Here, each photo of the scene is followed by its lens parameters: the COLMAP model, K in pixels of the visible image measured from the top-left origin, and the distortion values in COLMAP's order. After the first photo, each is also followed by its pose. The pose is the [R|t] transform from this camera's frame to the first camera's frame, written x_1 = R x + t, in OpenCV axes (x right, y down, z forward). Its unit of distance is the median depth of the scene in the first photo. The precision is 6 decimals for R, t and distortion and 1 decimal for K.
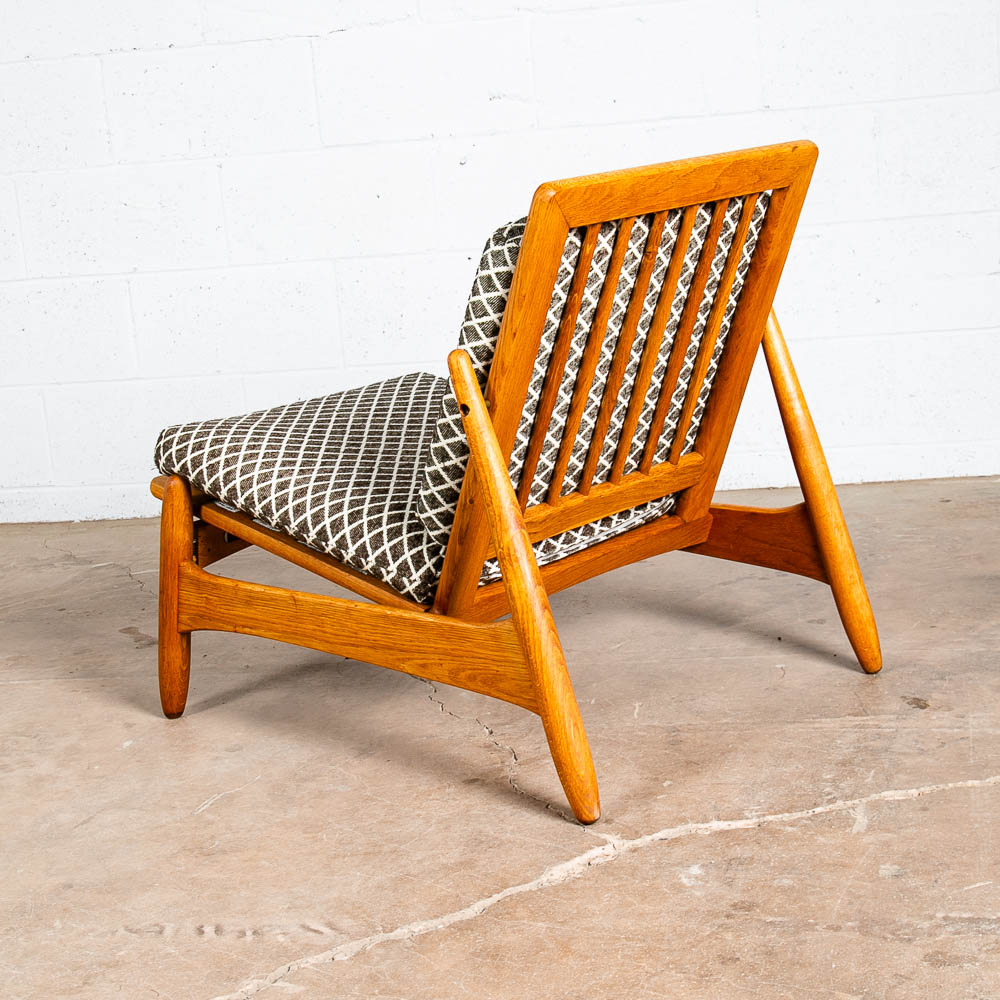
lens RADIAL K [[1829.1, 0, 539.2], [0, 1829.1, 483.2], [0, 0, 1]] dist [0.039098, 0.000000]
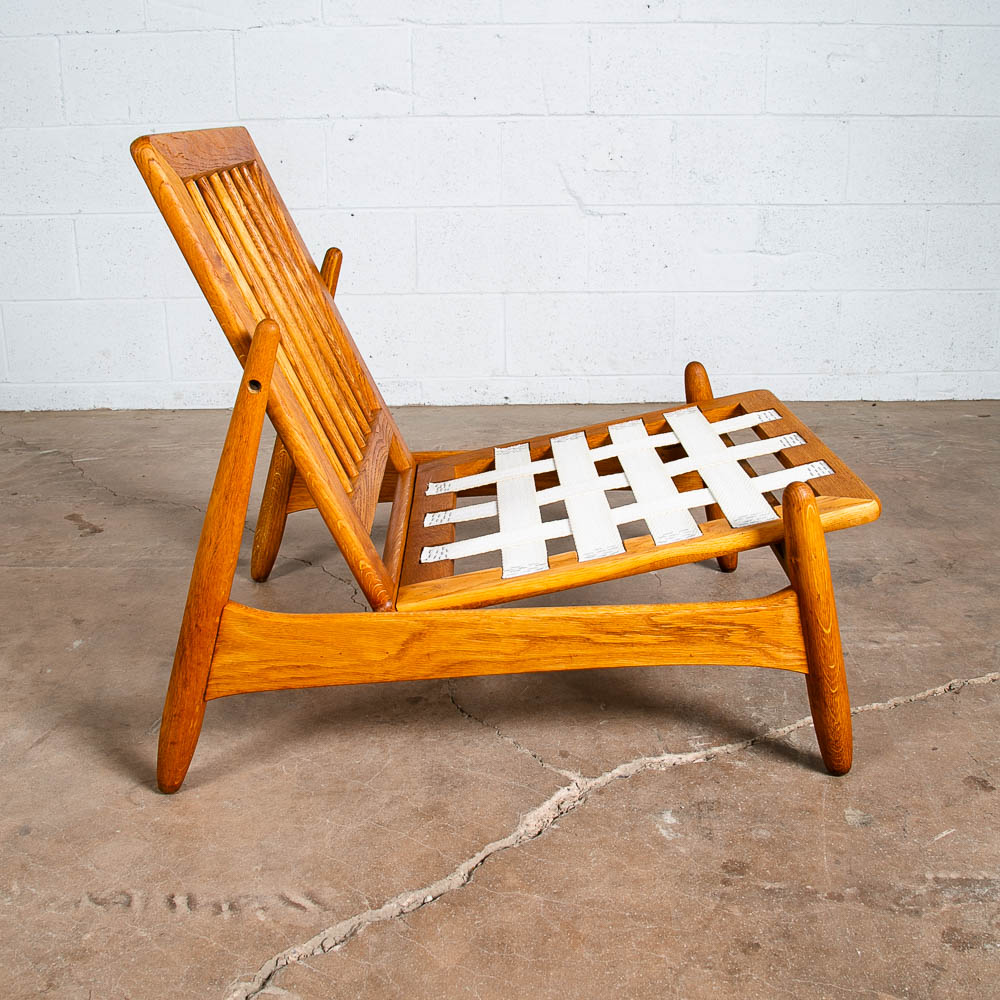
lens RADIAL K [[1120.6, 0, 519.1], [0, 1120.6, 444.7], [0, 0, 1]] dist [-0.089344, 0.000000]
pose [[0.984118, 0.026347, 0.175549, -0.103677], [-0.037384, 0.997506, 0.059866, -0.028261], [-0.173533, -0.065478, 0.982649, 0.395182]]
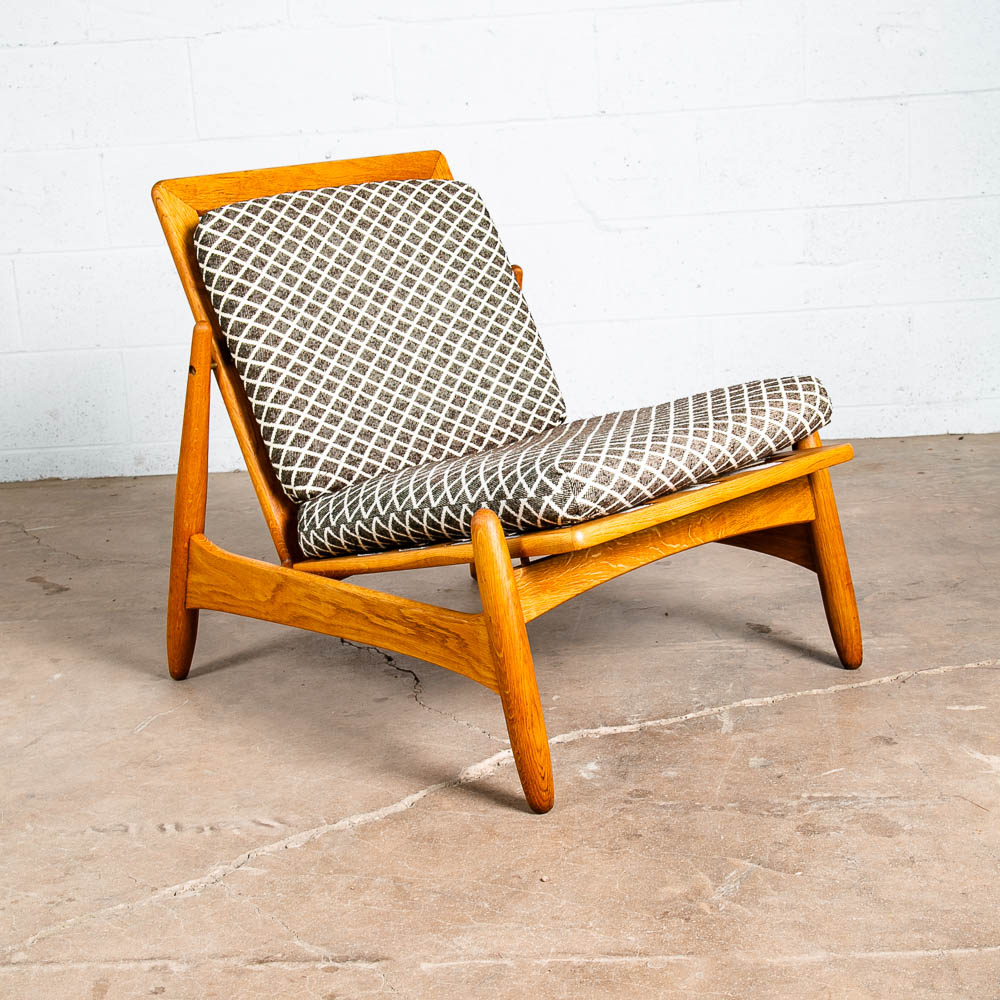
lens RADIAL K [[1701.6, 0, 523.3], [0, 1701.6, 480.1], [0, 0, 1]] dist [0.038463, 0.000000]
pose [[0.993768, -0.002852, 0.111435, -0.072928], [0.001804, 0.999953, 0.009504, 0.018053], [-0.111457, -0.009244, 0.993726, -0.061718]]
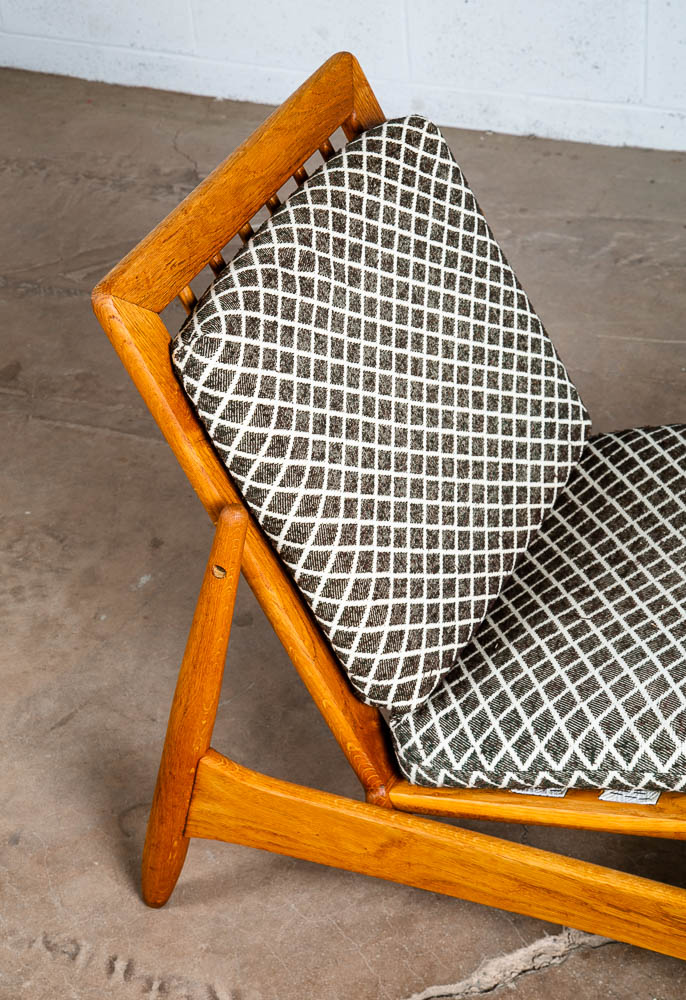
lens RADIAL K [[1955.7, 0, 346.8], [0, 1955.7, 481.0], [0, 0, 1]] dist [0.213247, 0.000000]
pose [[0.958968, 0.169782, -0.227058, 0.116809], [-0.071123, 0.919318, 0.387036, -0.368588], [0.274450, -0.355006, 0.893671, 0.174058]]
